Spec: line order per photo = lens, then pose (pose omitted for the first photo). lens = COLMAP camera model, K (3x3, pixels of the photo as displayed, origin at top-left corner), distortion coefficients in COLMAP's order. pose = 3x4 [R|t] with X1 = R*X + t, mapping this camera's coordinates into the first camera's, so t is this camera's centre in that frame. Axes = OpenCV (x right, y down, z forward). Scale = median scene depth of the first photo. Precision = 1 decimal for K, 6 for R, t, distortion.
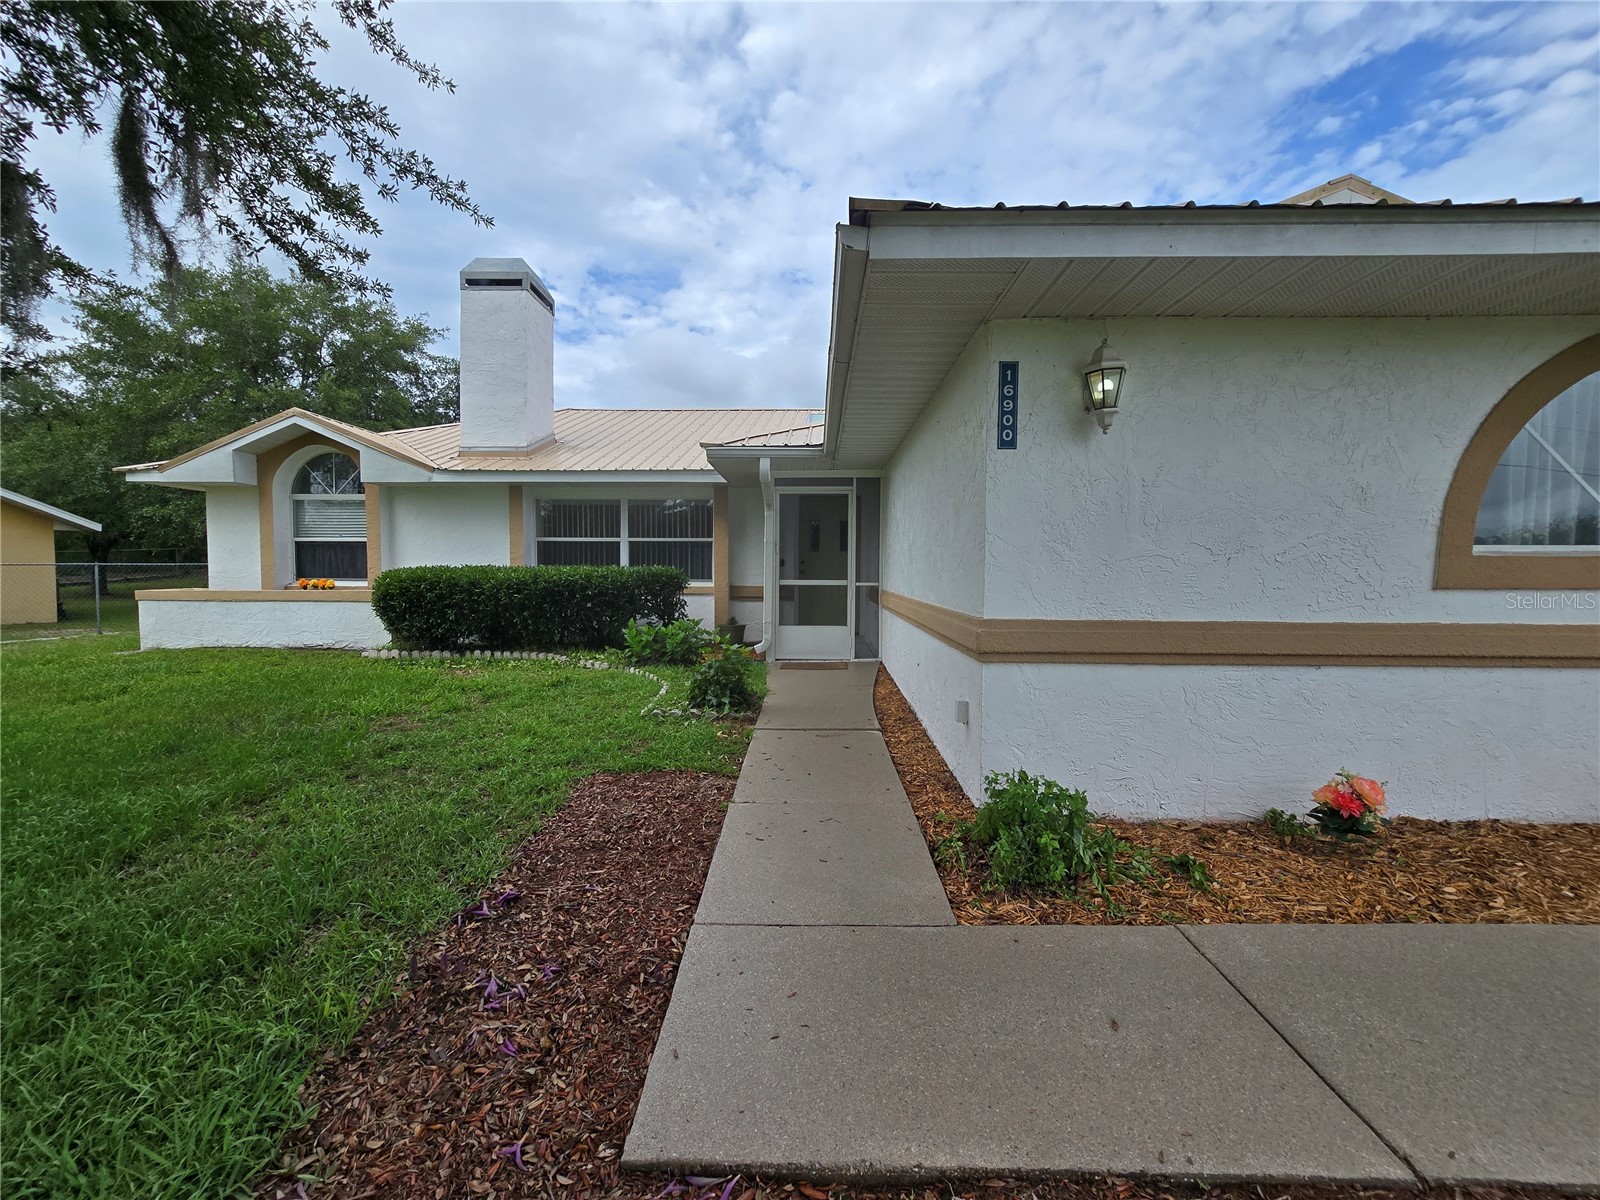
lens RADIAL K [[643.3, 0, 836.6], [0, 643.3, 597.6], [0, 0, 1]] dist [-0.010002, 0.000442]
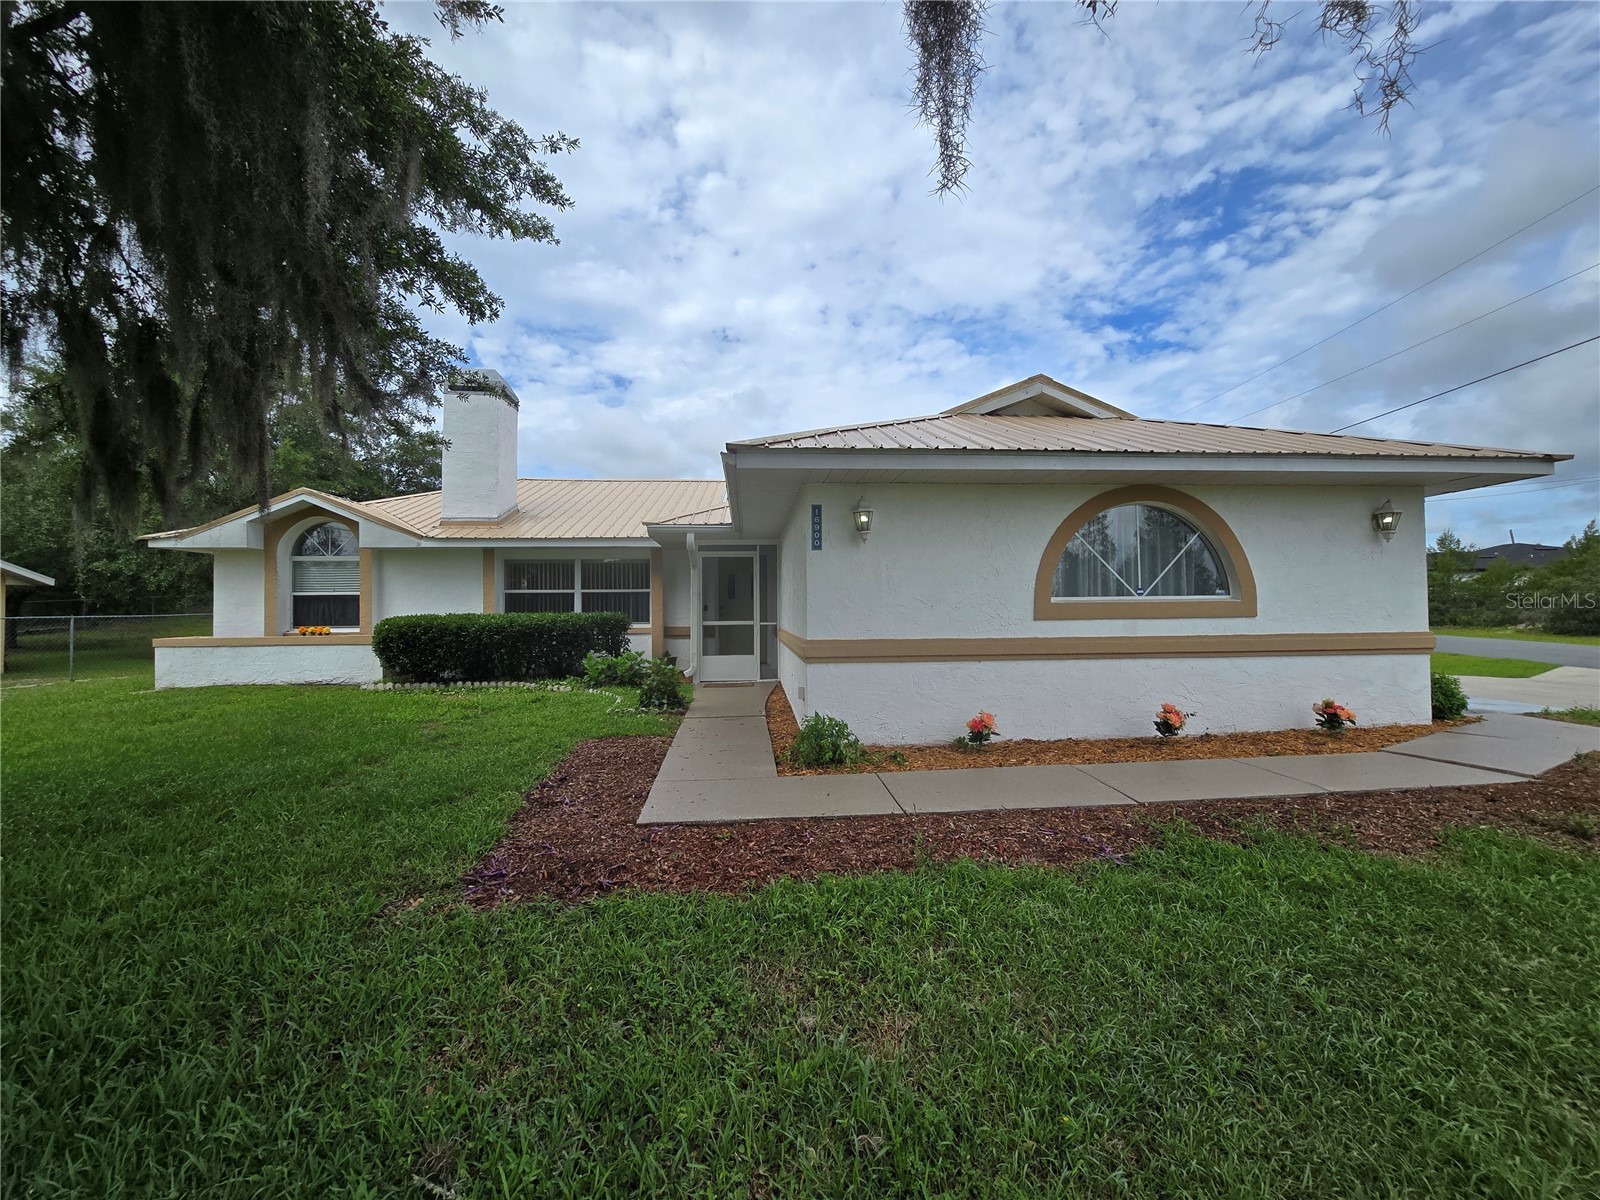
lens RADIAL K [[643.3, 0, 836.6], [0, 643.3, 597.6], [0, 0, 1]] dist [-0.010002, 0.000442]
pose [[0.994612, -0.011673, 0.103010, 0.044008], [0.018319, 0.997794, -0.063810, 0.011440], [-0.102038, 0.065353, 0.992632, -0.313118]]
